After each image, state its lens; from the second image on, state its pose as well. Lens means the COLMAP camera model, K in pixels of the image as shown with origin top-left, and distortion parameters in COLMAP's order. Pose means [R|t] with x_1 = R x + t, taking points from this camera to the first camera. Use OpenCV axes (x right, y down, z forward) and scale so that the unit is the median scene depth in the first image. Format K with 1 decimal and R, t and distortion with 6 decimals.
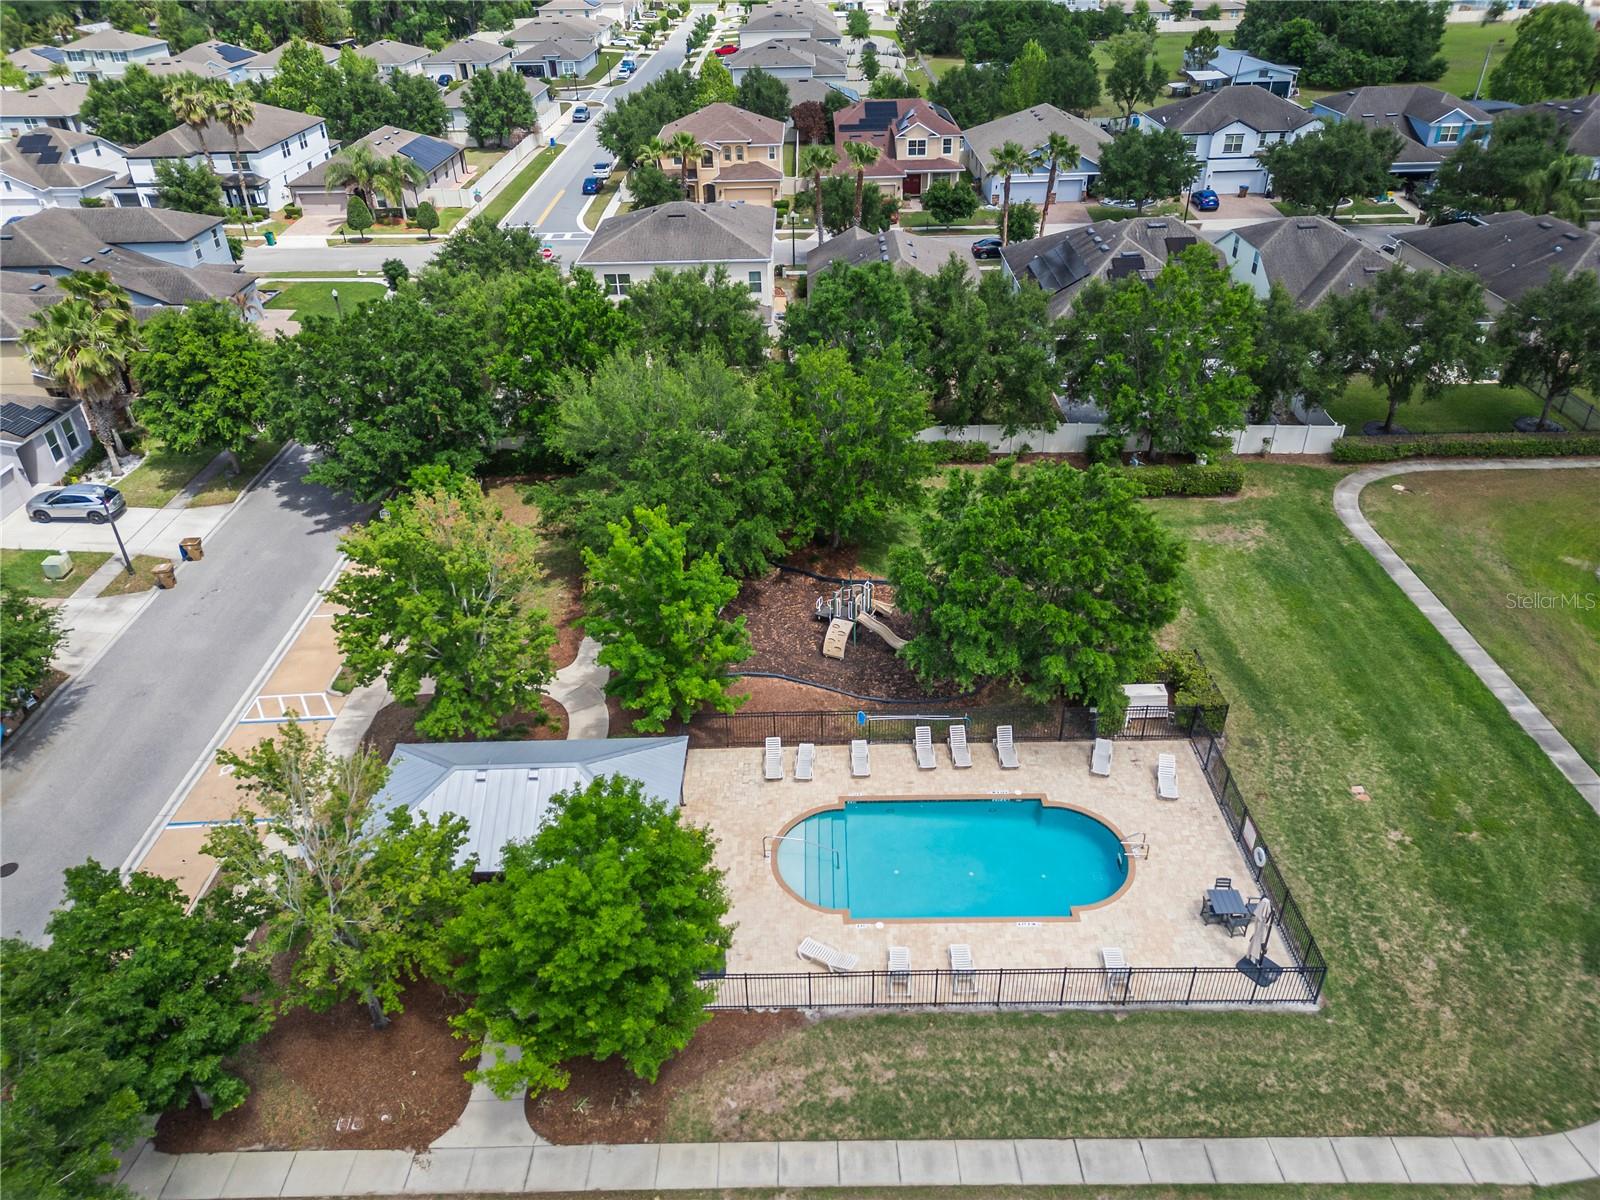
lens RADIAL K [[1137.5, 0, 815.7], [0, 1137.5, 596.0], [0, 0, 1]] dist [0.103841, -0.129265]
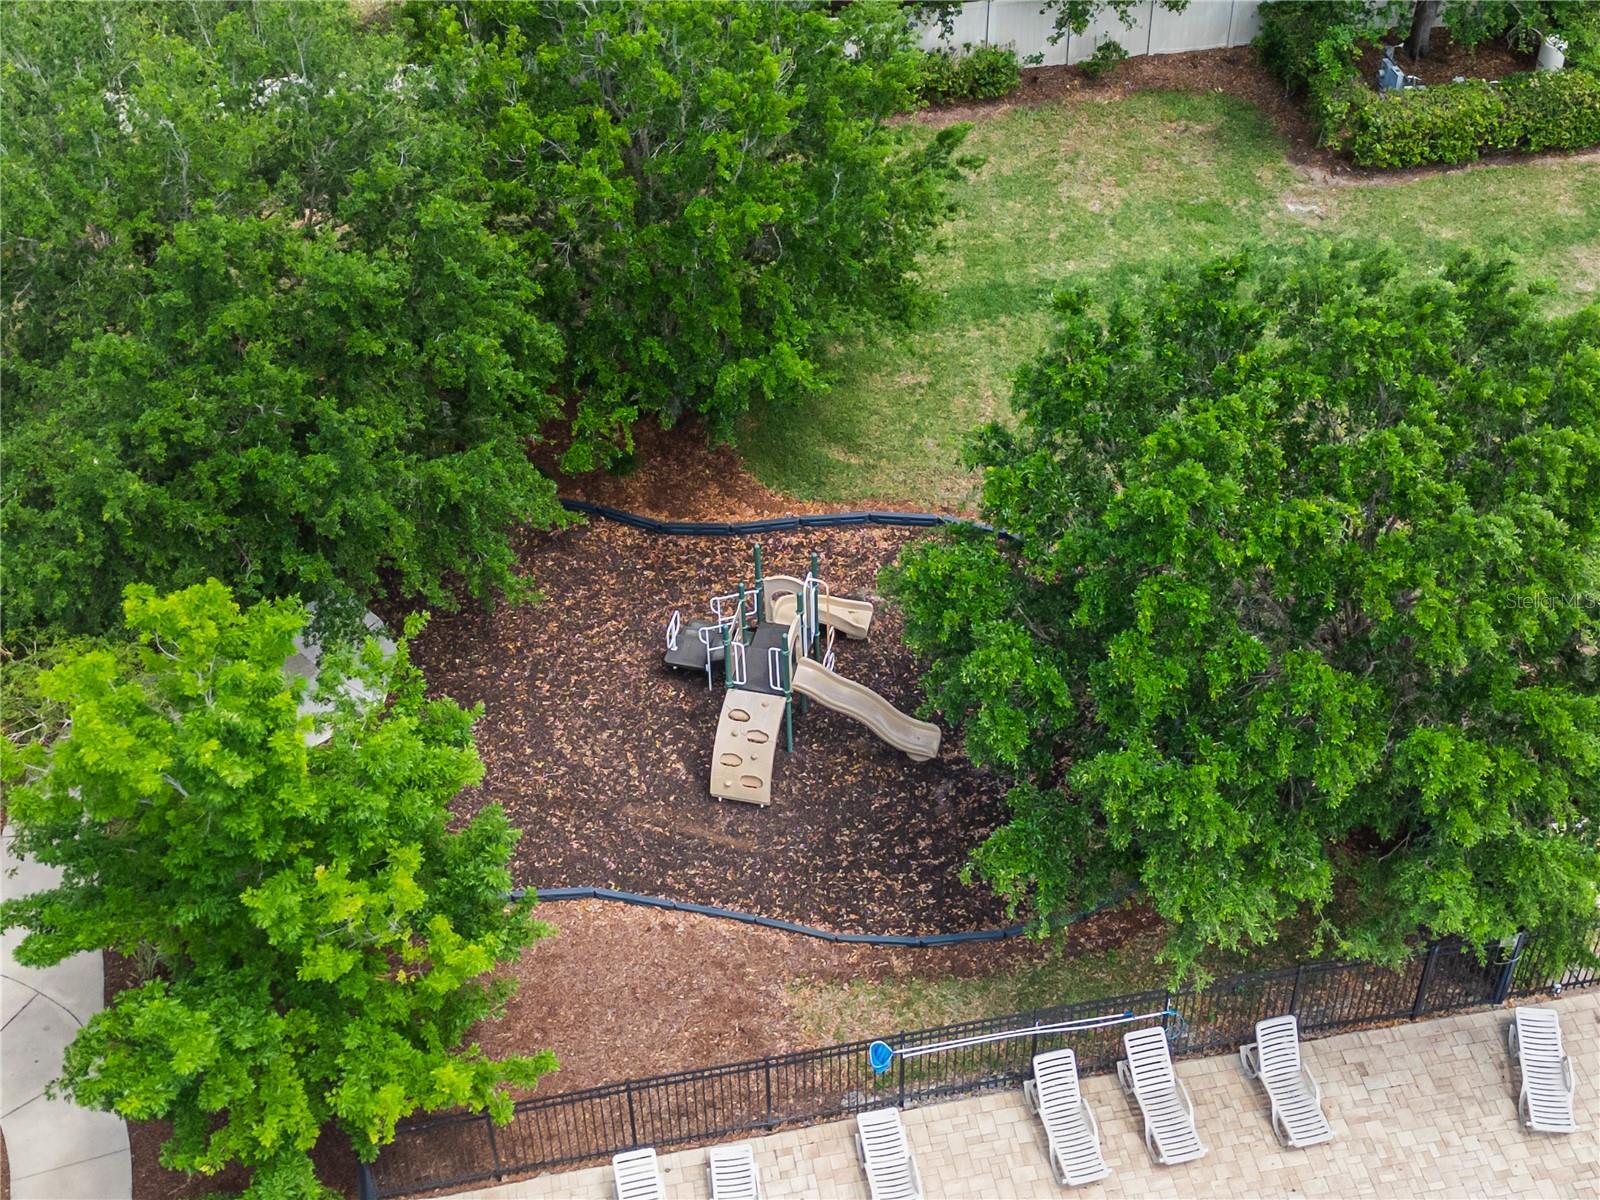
lens RADIAL K [[2228.0, 0, 828.7], [0, 2228.0, 640.1], [0, 0, 1]] dist [0.185962, -0.591159]
pose [[0.983723, -0.124823, 0.129263, -0.049602], [0.094822, 0.971635, 0.216645, -0.173183], [-0.152639, -0.200862, 0.967655, 0.380550]]
